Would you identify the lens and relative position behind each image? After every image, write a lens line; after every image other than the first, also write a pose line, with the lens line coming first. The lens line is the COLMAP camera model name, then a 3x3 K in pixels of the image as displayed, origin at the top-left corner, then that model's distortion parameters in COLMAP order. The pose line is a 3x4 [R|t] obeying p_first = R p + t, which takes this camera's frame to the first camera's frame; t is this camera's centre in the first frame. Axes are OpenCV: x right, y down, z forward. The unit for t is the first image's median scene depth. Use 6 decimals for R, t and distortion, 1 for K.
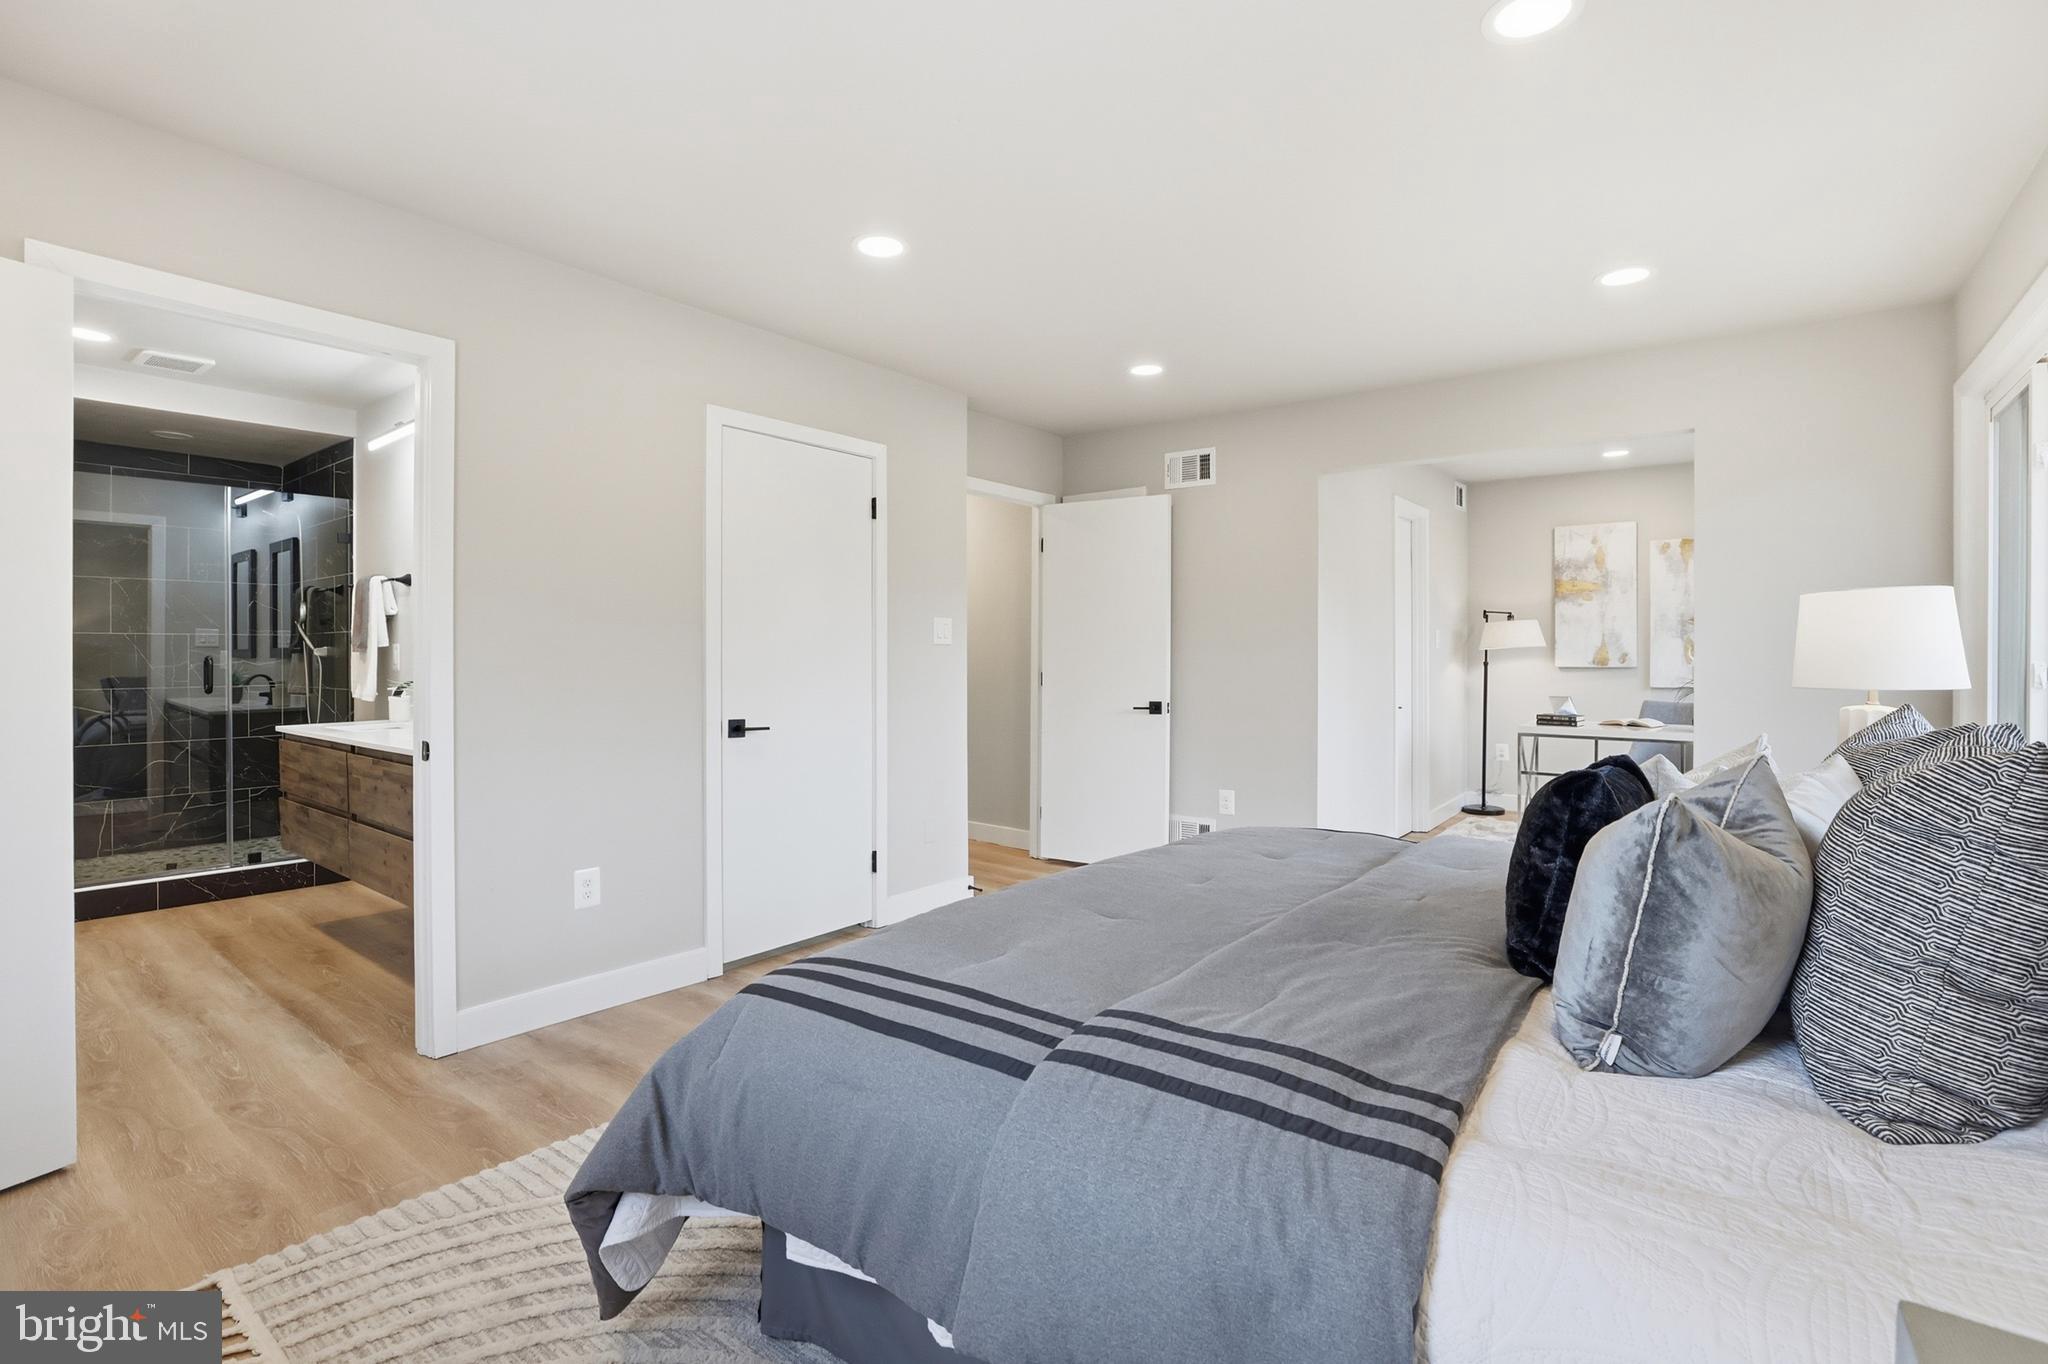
lens RADIAL K [[943.3, 0, 1015.4], [0, 943.3, 672.8], [0, 0, 1]] dist [-0.027107, -0.000369]
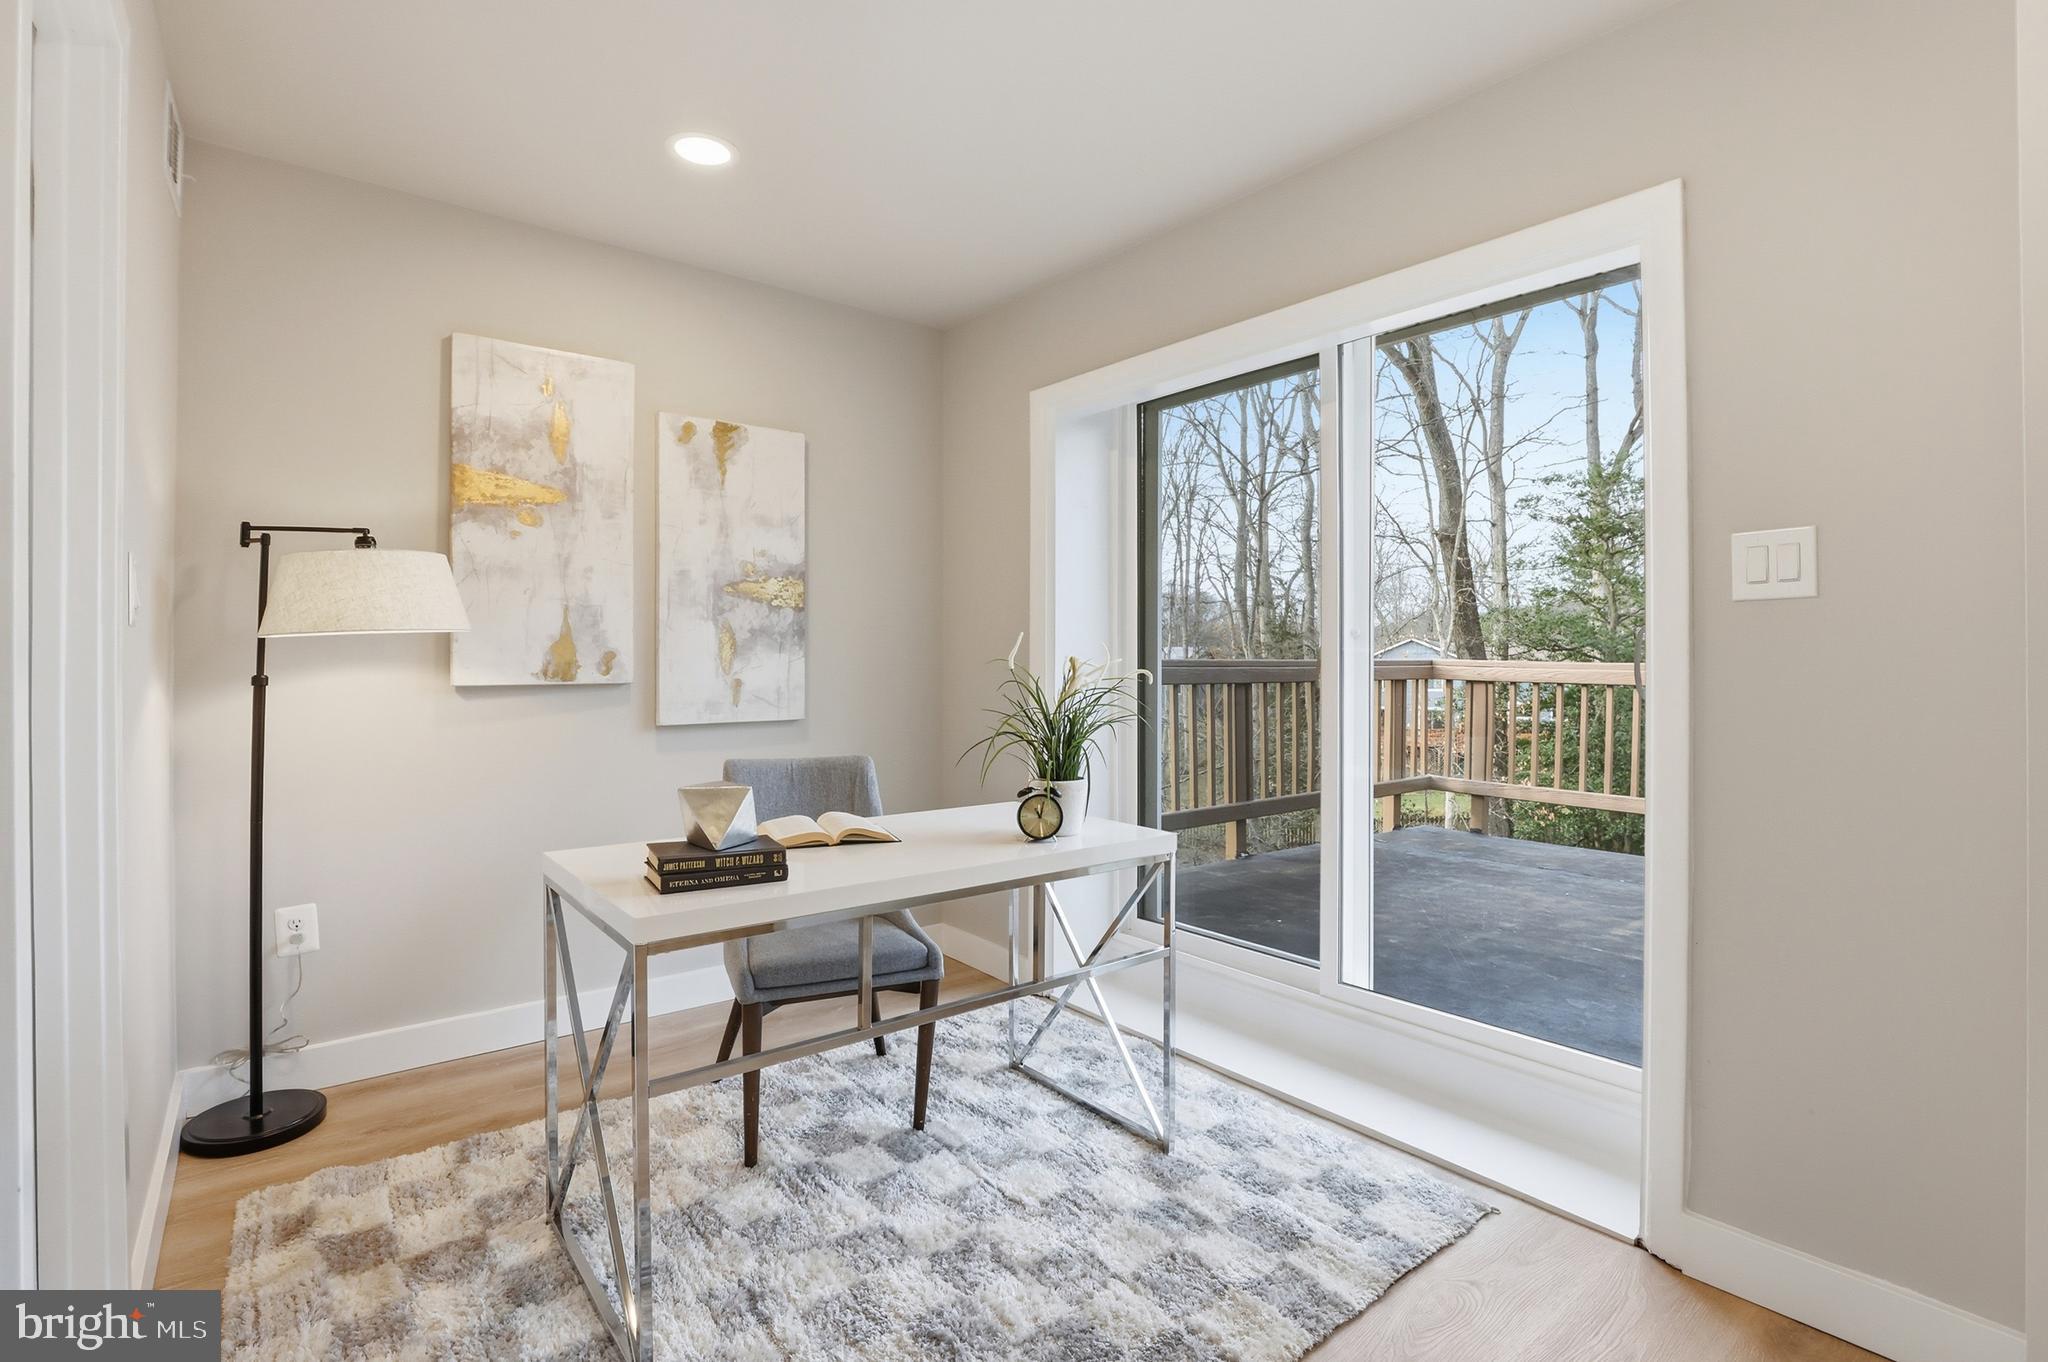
lens RADIAL K [[943.3, 0, 1013.7], [0, 943.3, 676.5], [0, 0, 1]] dist [-0.027107, -0.000369]
pose [[0.251967, -0.012080, 0.967660, 0.262533], [0.013378, 0.999870, 0.008998, -0.010680], [-0.967643, 0.010678, 0.252096, 0.690373]]
